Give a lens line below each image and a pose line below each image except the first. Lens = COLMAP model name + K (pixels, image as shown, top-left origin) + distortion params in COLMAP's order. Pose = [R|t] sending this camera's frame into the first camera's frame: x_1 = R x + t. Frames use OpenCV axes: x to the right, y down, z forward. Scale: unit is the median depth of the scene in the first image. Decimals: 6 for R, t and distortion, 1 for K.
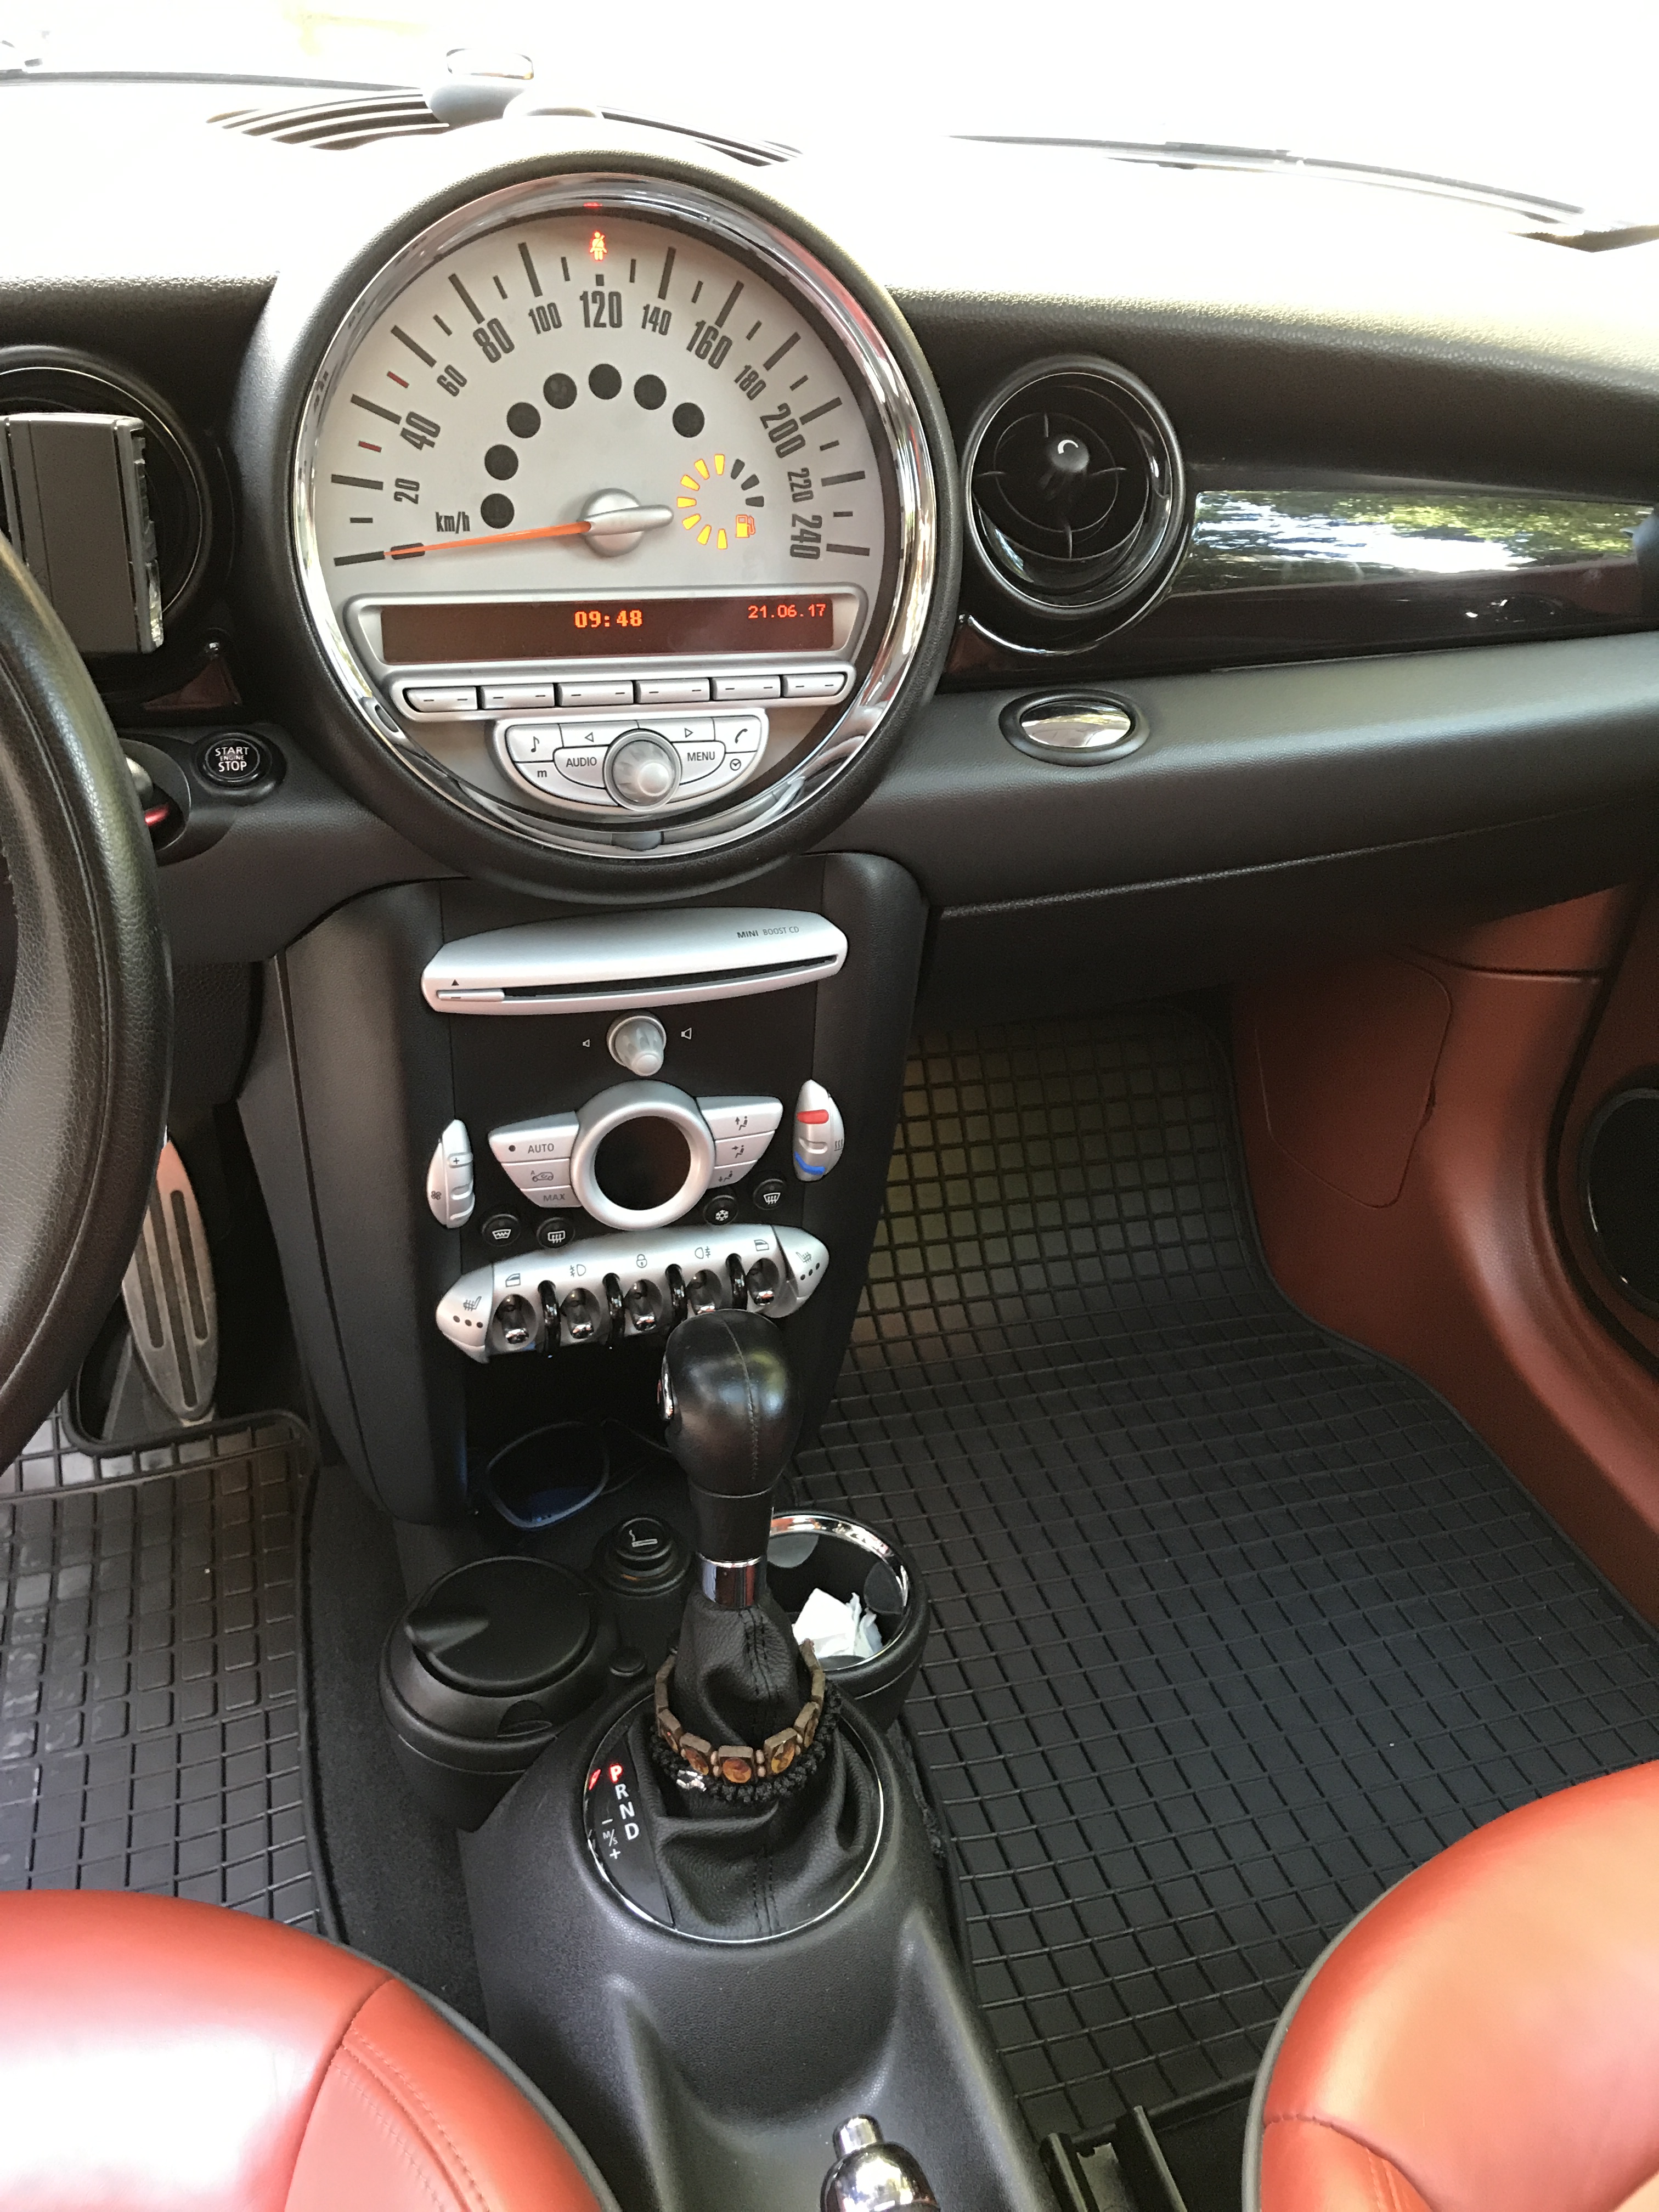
lens RADIAL K [[1843.1, 0, 833.2], [0, 1843.1, 1061.7], [0, 0, 1]] dist [0.001919, 0.016781]
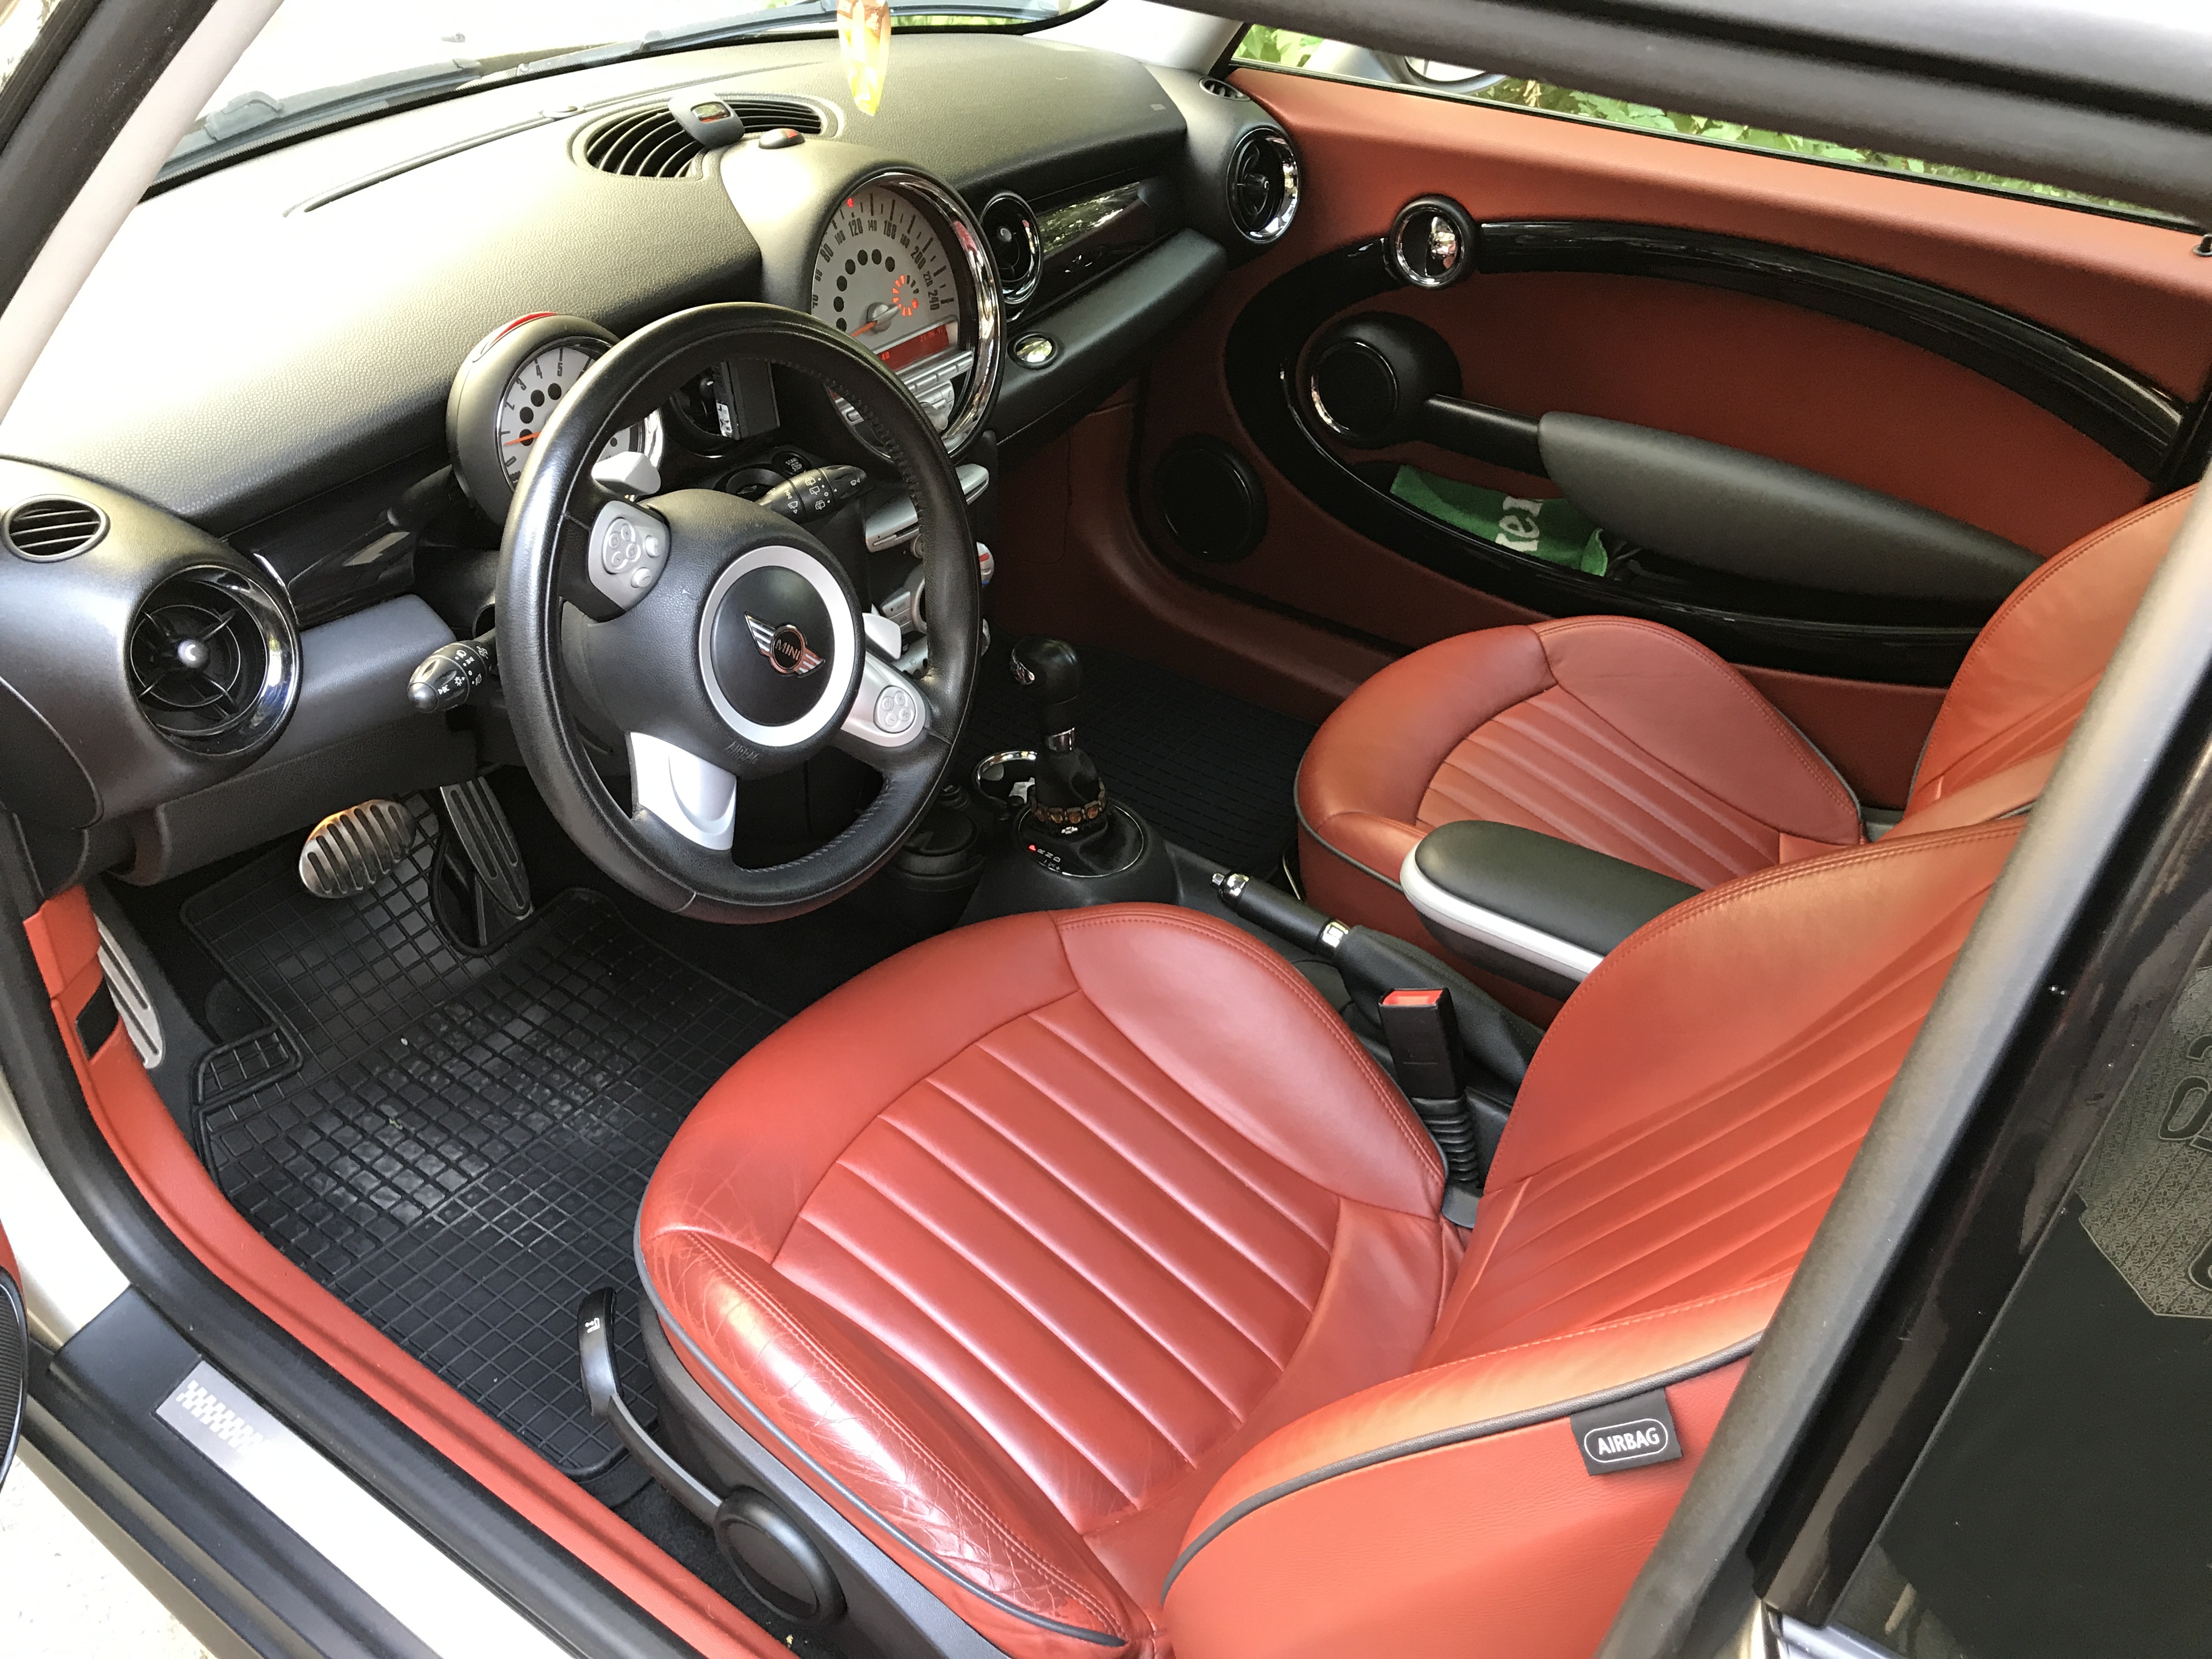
lens RADIAL K [[1843.1, 0, 1109.2], [0, 1843.1, 835.3], [0, 0, 1]] dist [0.001919, 0.016781]
pose [[0.787685, -0.390786, 0.476276, -1.225341], [0.331063, 0.920462, 0.207717, -0.082364], [-0.519567, -0.005938, 0.854409, -1.089323]]
